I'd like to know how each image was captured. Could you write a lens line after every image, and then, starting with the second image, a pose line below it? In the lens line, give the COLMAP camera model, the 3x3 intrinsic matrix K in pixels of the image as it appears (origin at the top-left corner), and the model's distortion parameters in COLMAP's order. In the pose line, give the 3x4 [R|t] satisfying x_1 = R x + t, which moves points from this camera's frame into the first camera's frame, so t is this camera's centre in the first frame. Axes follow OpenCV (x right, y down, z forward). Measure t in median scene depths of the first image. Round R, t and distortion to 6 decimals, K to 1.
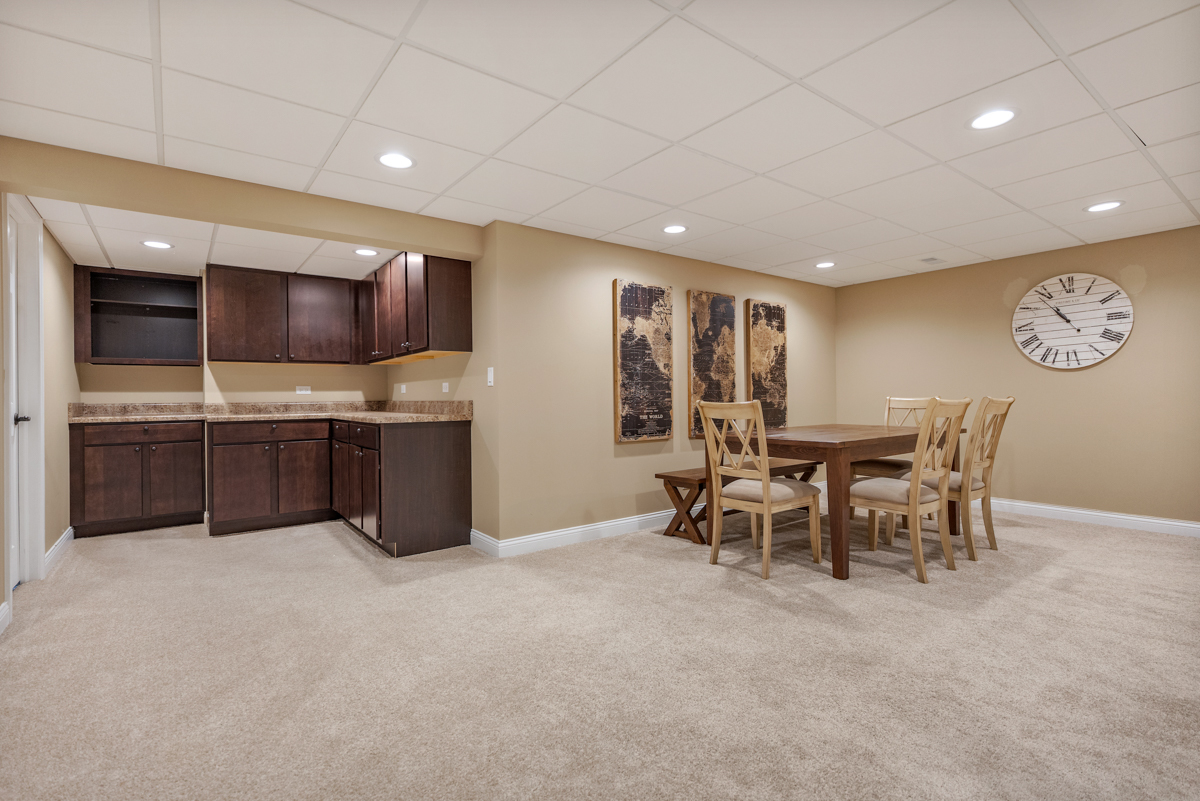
lens RADIAL K [[565.8, 0, 603.5], [0, 565.8, 406.2], [0, 0, 1]] dist [0.010976, -0.001413]
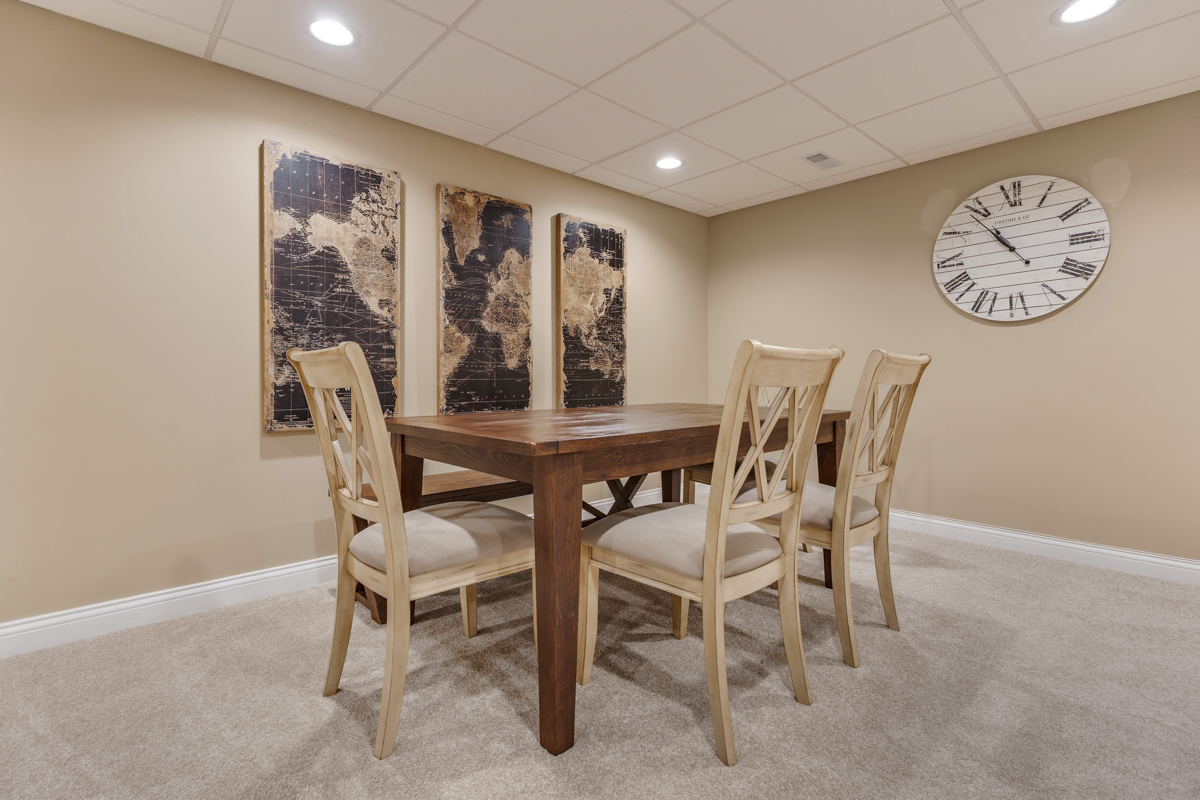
lens RADIAL K [[565.8, 0, 597.1], [0, 565.8, 389.0], [0, 0, 1]] dist [0.010976, -0.001413]
pose [[0.996597, 0.008057, 0.082033, 0.292867], [-0.008600, 0.999943, 0.006267, 0.013756], [-0.081978, -0.006951, 0.996610, 0.393989]]
